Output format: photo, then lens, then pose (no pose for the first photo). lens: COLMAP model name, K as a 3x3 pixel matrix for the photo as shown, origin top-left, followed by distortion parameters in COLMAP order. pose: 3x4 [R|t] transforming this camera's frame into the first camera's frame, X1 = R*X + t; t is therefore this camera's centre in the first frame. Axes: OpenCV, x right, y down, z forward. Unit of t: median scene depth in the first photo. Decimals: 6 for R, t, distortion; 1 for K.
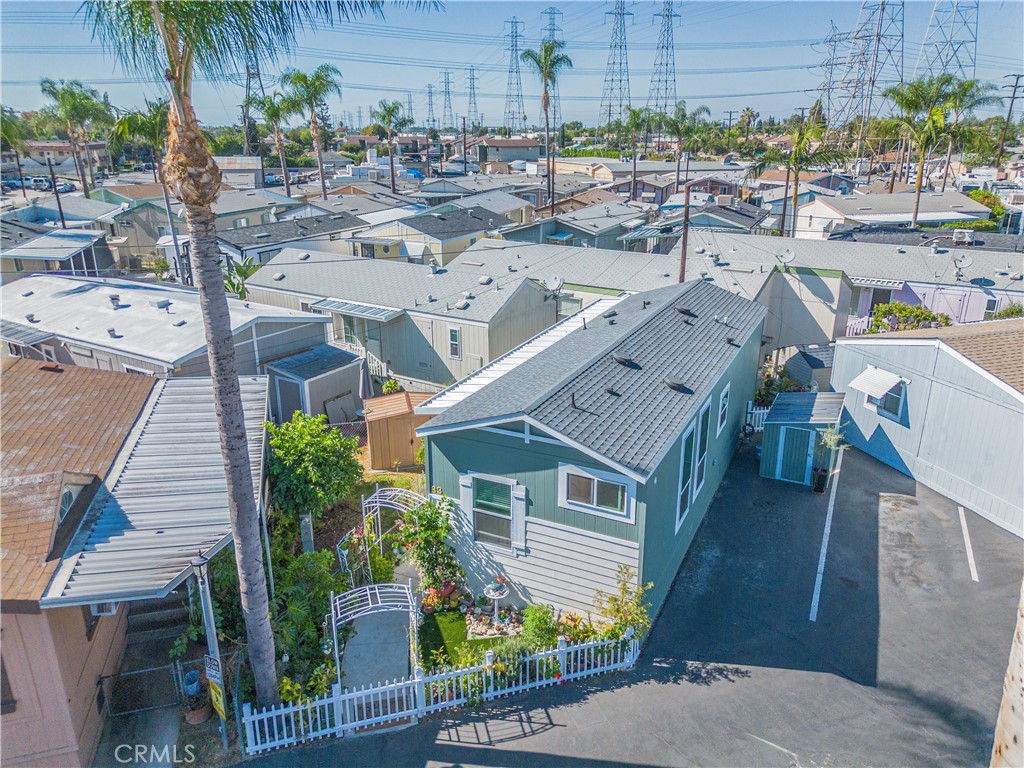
lens RADIAL K [[726.9, 0, 516.4], [0, 726.9, 383.3], [0, 0, 1]] dist [0.063233, -0.057187]
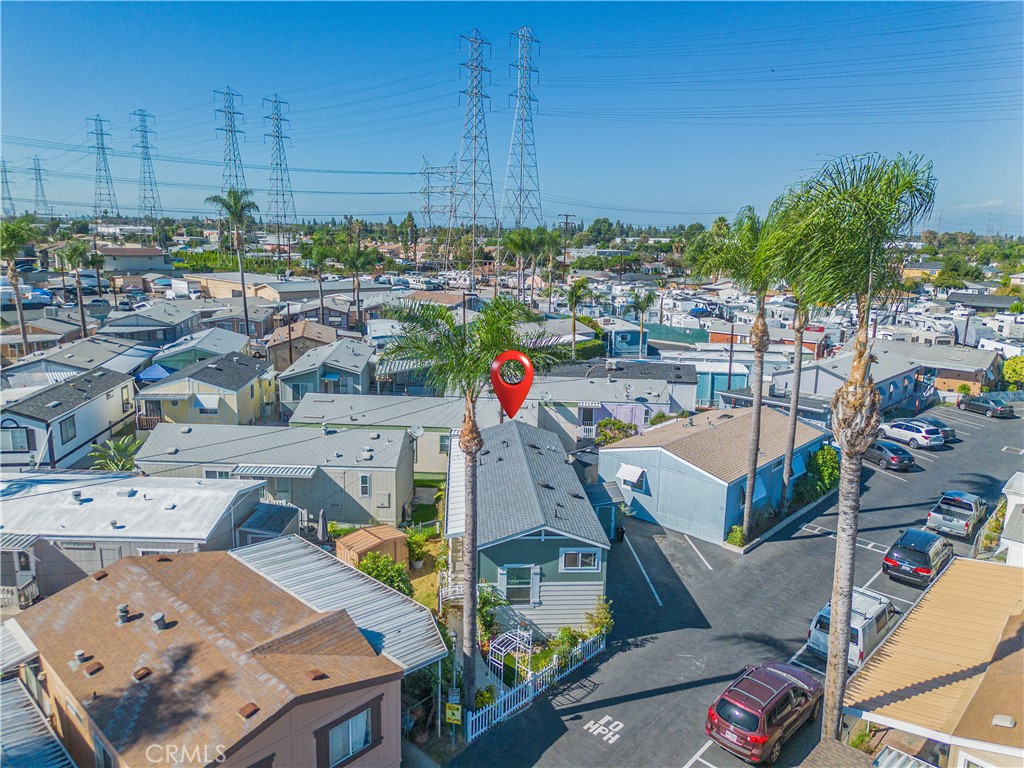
lens RADIAL K [[726.9, 0, 516.4], [0, 726.9, 383.3], [0, 0, 1]] dist [0.063233, -0.057187]
pose [[0.862011, -0.083821, 0.499911, -0.677137], [0.142004, 0.986675, -0.079425, -0.128276], [-0.486592, 0.139454, 0.862427, -0.455293]]
